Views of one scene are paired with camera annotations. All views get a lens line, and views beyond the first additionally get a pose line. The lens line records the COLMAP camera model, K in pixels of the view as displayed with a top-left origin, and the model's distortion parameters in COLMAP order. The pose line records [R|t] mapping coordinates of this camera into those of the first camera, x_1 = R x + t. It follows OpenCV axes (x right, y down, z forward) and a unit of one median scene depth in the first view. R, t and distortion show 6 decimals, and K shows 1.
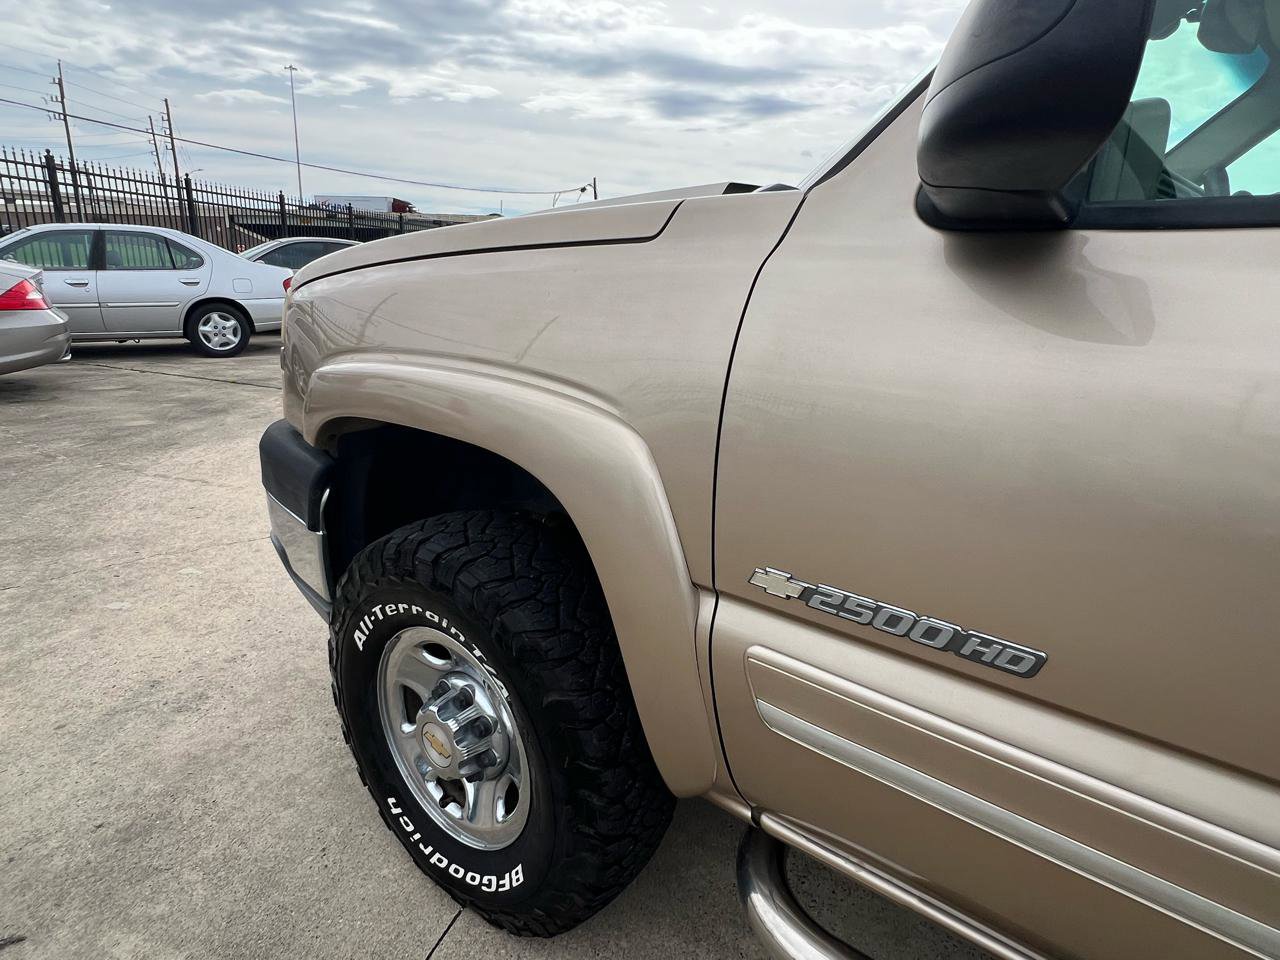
lens RADIAL K [[733.6, 0, 638.4], [0, 733.6, 486.2], [0, 0, 1]] dist [0.002331, -0.000300]
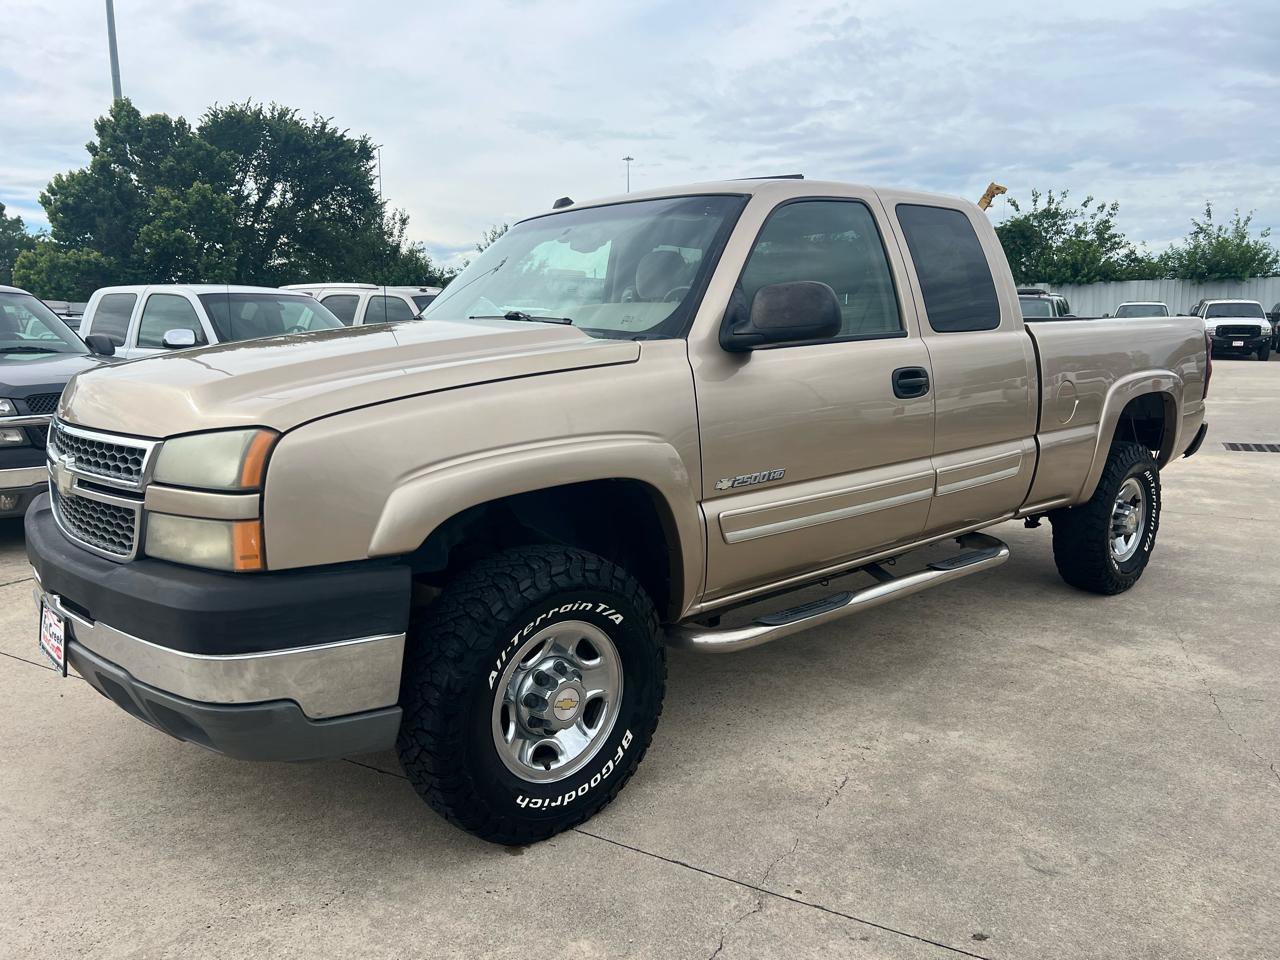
lens RADIAL K [[1022.7, 0, 618.2], [0, 1022.7, 497.2], [0, 0, 1]] dist [0.039876, -0.049169]
pose [[0.173479, -0.211095, 0.961948, -1.951671], [0.305912, 0.939992, 0.151108, -0.282450], [-0.936121, 0.268057, 0.227645, 0.310099]]
